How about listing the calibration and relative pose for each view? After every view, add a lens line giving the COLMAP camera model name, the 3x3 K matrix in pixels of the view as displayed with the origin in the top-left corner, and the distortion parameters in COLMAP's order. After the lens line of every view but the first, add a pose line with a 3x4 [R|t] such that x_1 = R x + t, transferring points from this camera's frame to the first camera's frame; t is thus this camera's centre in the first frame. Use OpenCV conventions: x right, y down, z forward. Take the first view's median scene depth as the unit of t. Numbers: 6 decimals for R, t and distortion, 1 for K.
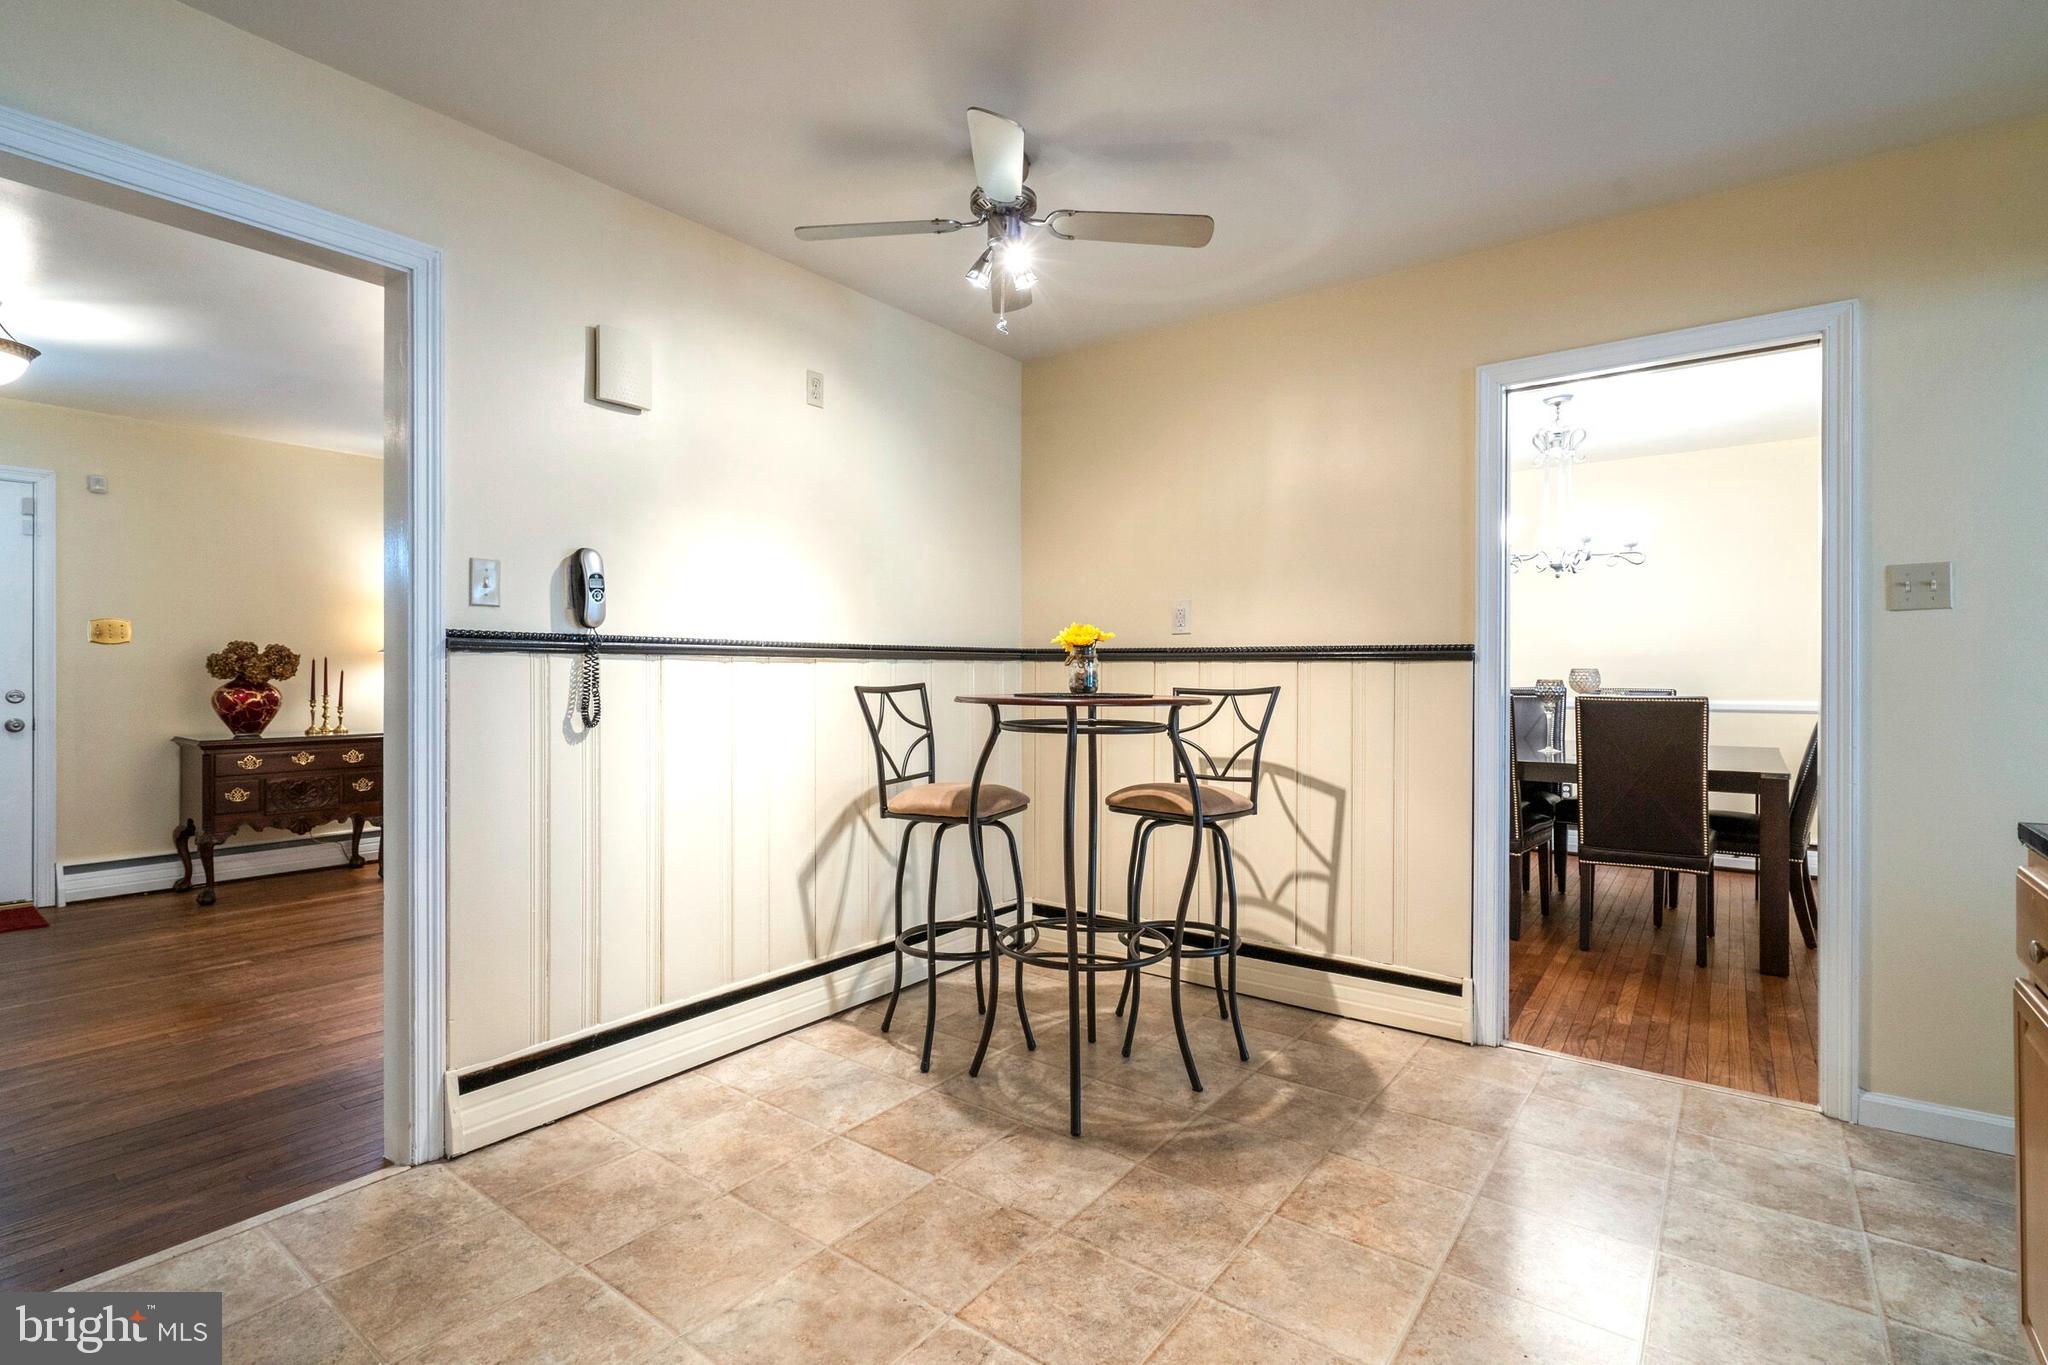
lens RADIAL K [[937.9, 0, 1029.4], [0, 937.9, 681.7], [0, 0, 1]] dist [-0.008105, 0.000965]
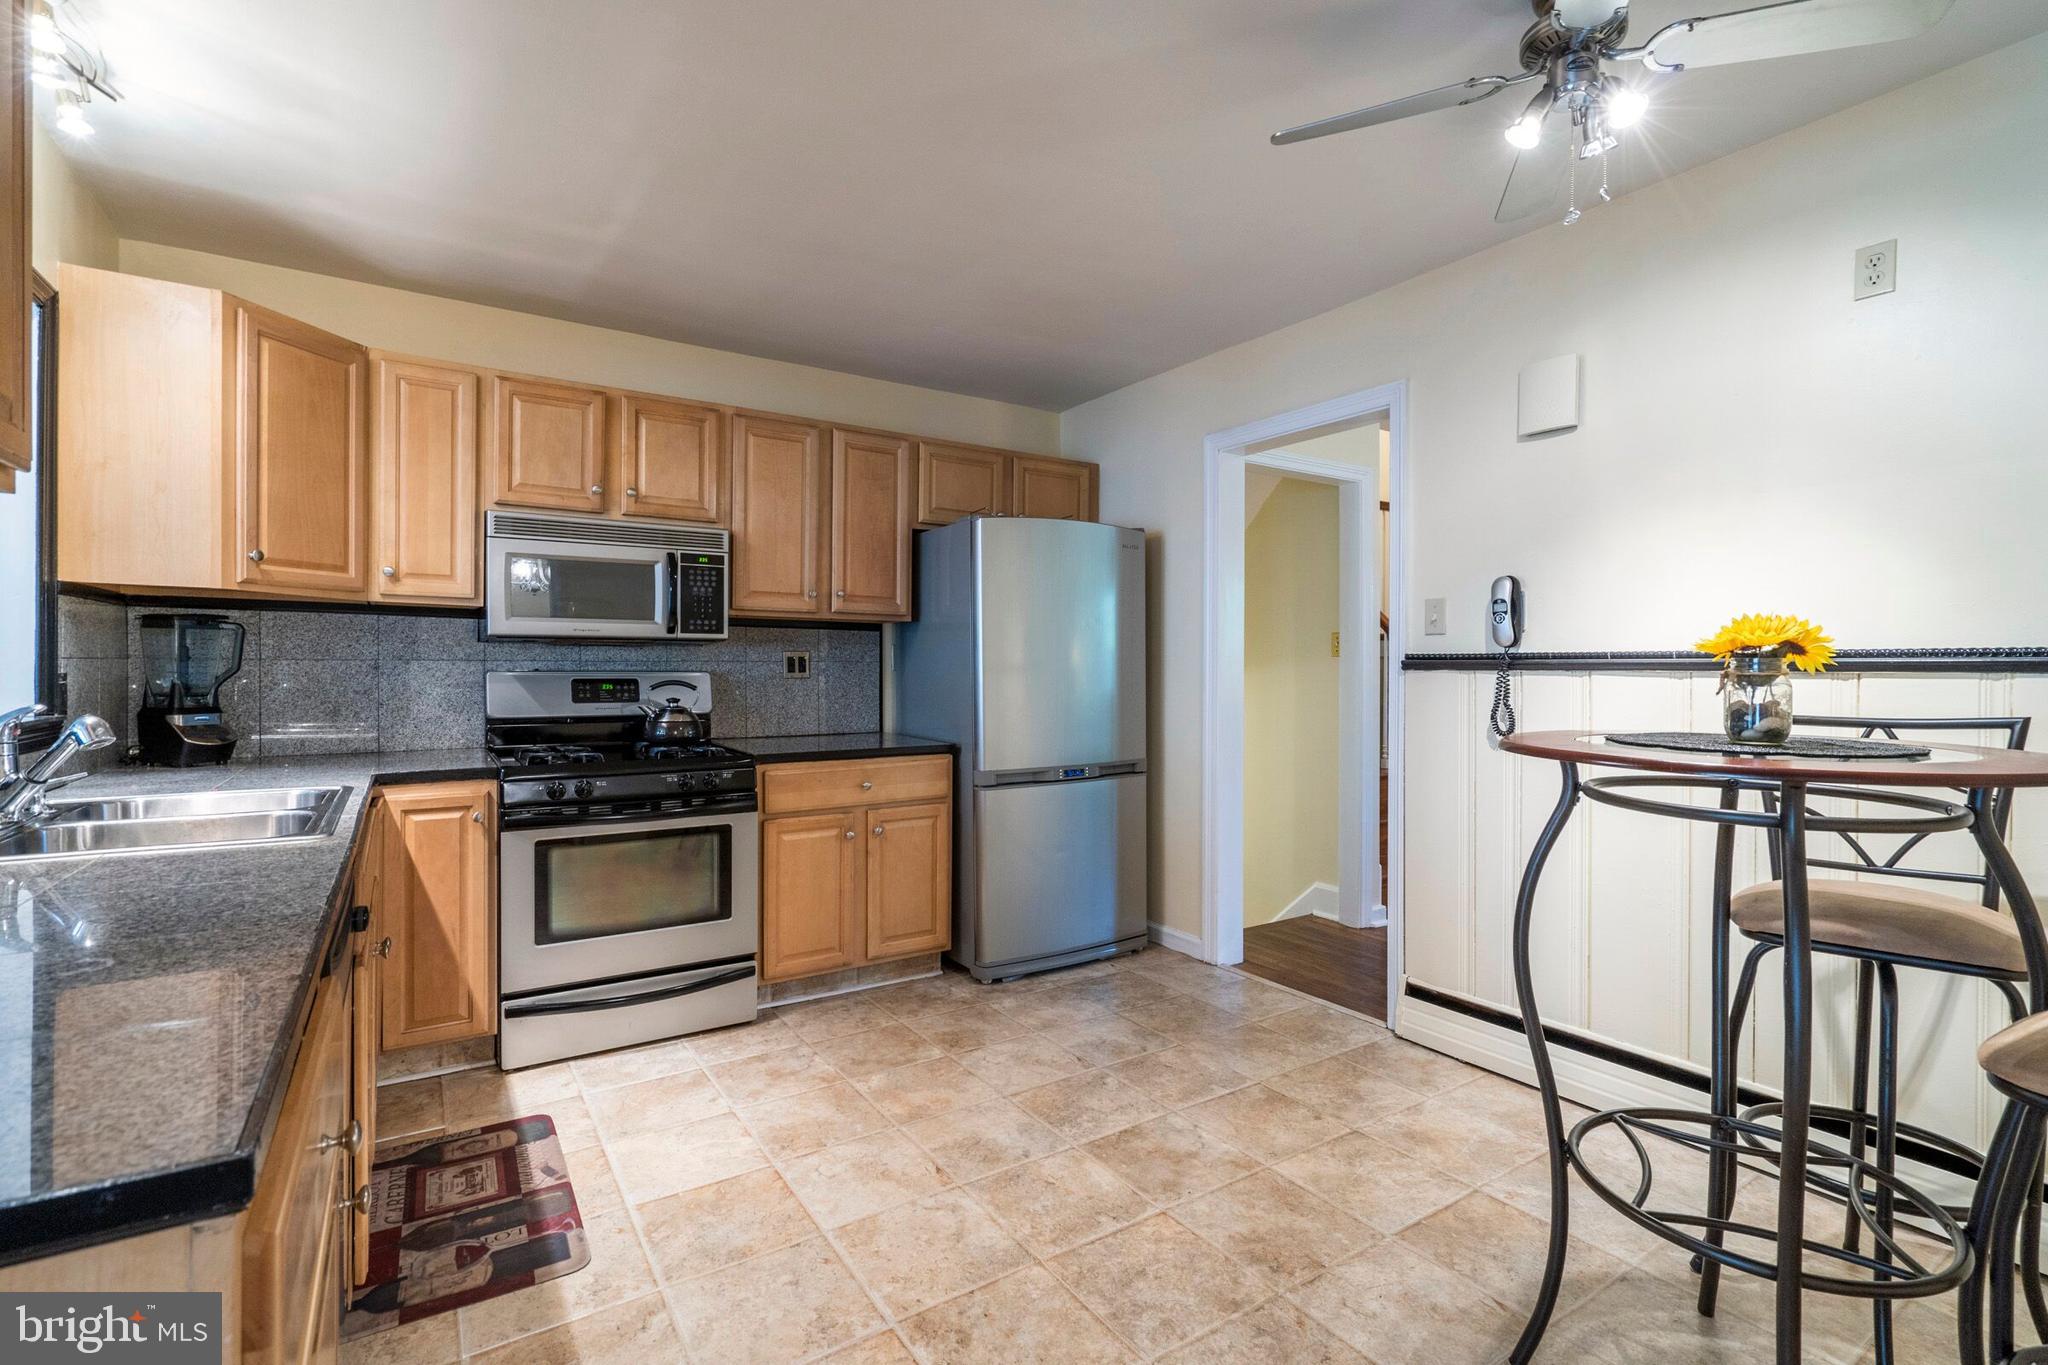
lens RADIAL K [[937.9, 0, 1022.1], [0, 937.9, 679.6], [0, 0, 1]] dist [-0.008105, 0.000965]
pose [[-0.349099, 0.006967, -0.937060, 0.881204], [-0.009748, 0.999891, 0.011066, -0.027825], [0.937035, 0.012998, -0.348993, 0.966938]]
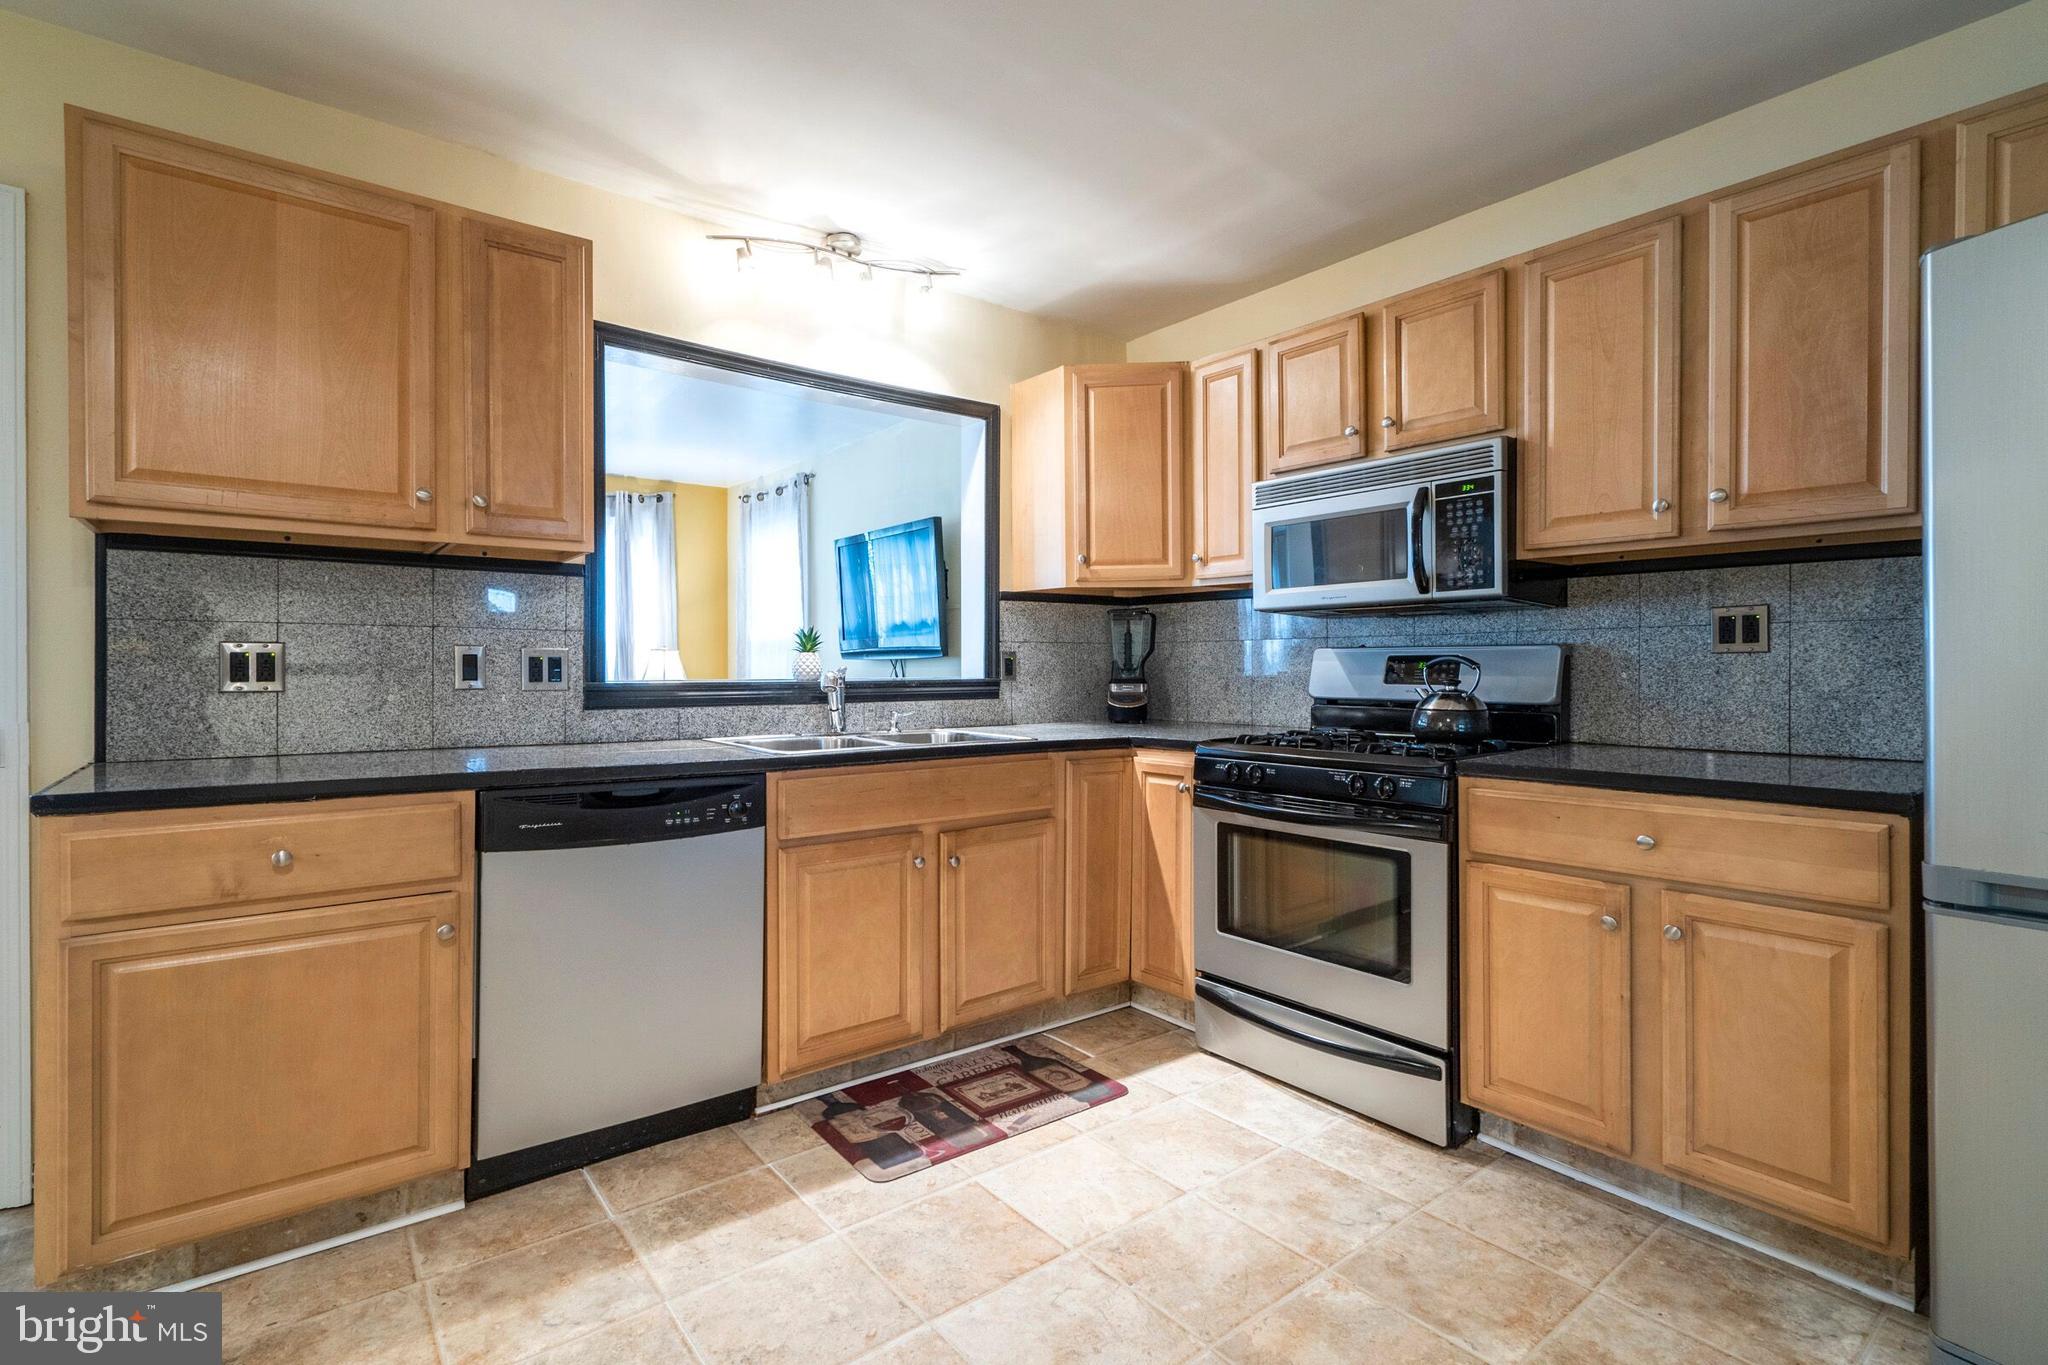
lens RADIAL K [[937.9, 0, 1004.7], [0, 937.9, 674.8], [0, 0, 1]] dist [-0.008105, 0.000965]
pose [[-0.962190, -0.004409, 0.272343, -0.171523], [-0.000538, 0.999898, 0.014287, 0.004428], [-0.272378, 0.013600, -0.962094, 1.159587]]
